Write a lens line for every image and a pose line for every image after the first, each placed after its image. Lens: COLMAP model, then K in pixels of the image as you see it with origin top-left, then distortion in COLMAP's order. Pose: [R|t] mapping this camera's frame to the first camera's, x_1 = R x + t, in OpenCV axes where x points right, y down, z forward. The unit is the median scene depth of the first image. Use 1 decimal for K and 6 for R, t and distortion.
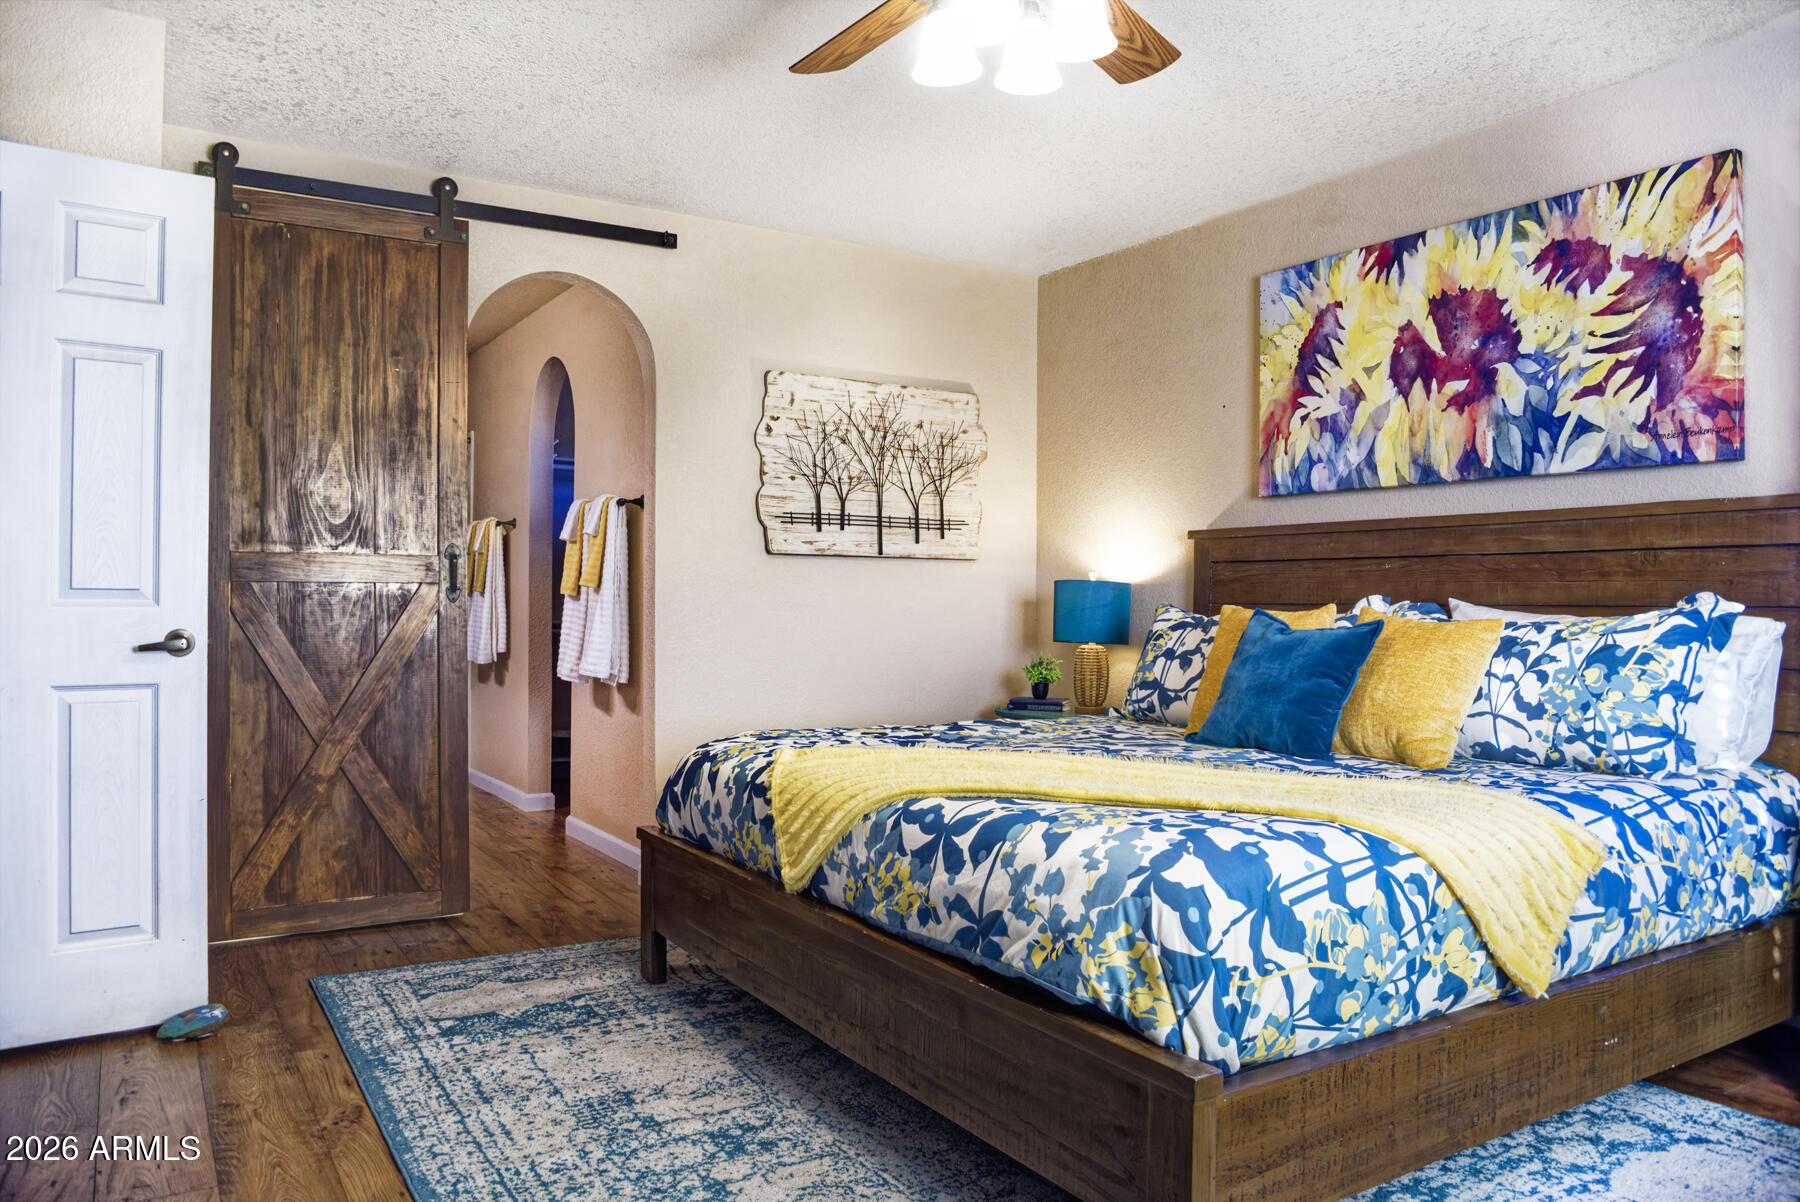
lens RADIAL K [[1295.7, 0, 900.0], [0, 1295.7, 601.0], [0, 0, 1]] dist [-0.009338, -0.003134]
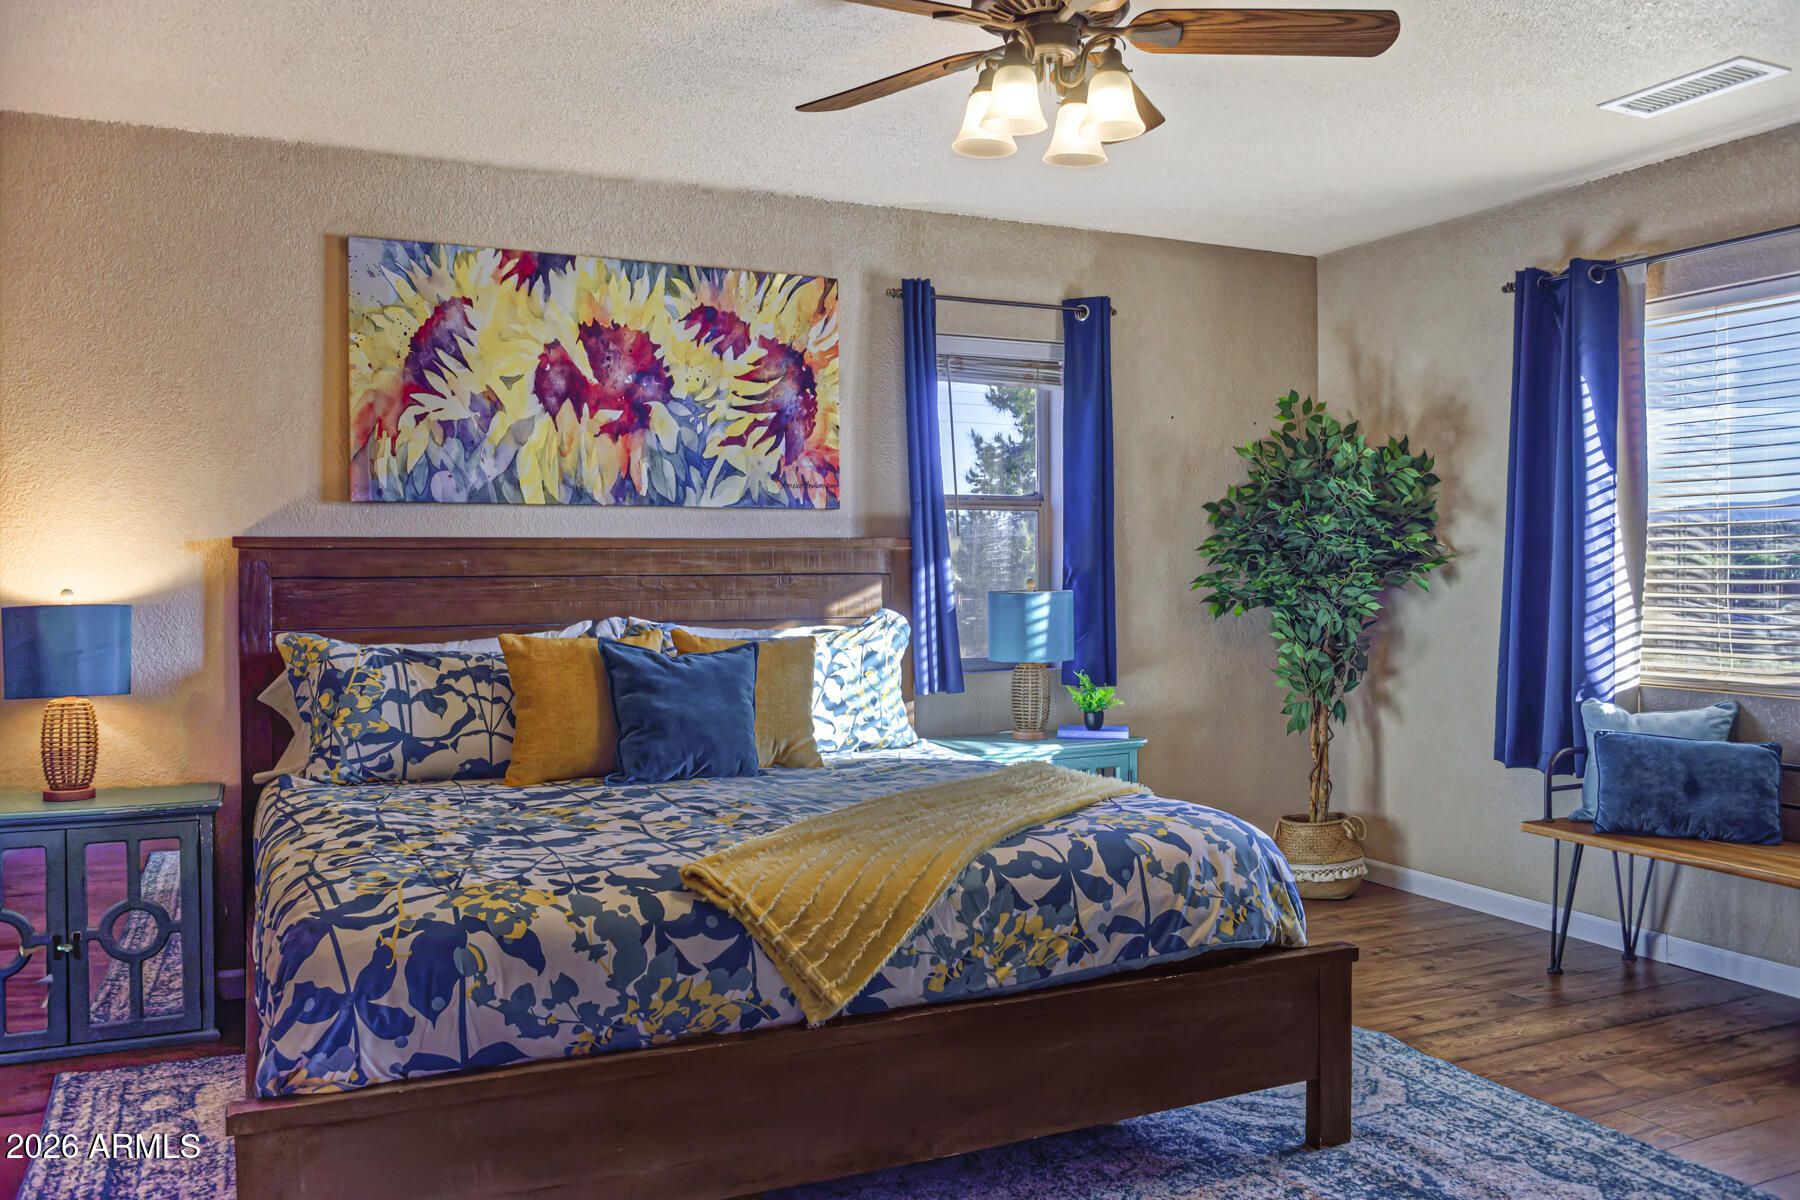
lens RADIAL K [[1413.4, 0, 900.0], [0, 1413.4, 600.0], [0, 0, 1]] dist [-0.039333, -0.002574]
pose [[0.121713, -0.017590, 0.992410, -0.700023], [0.012987, 0.999786, 0.016128, -0.032367], [-0.992480, 0.010926, 0.121915, 0.648637]]
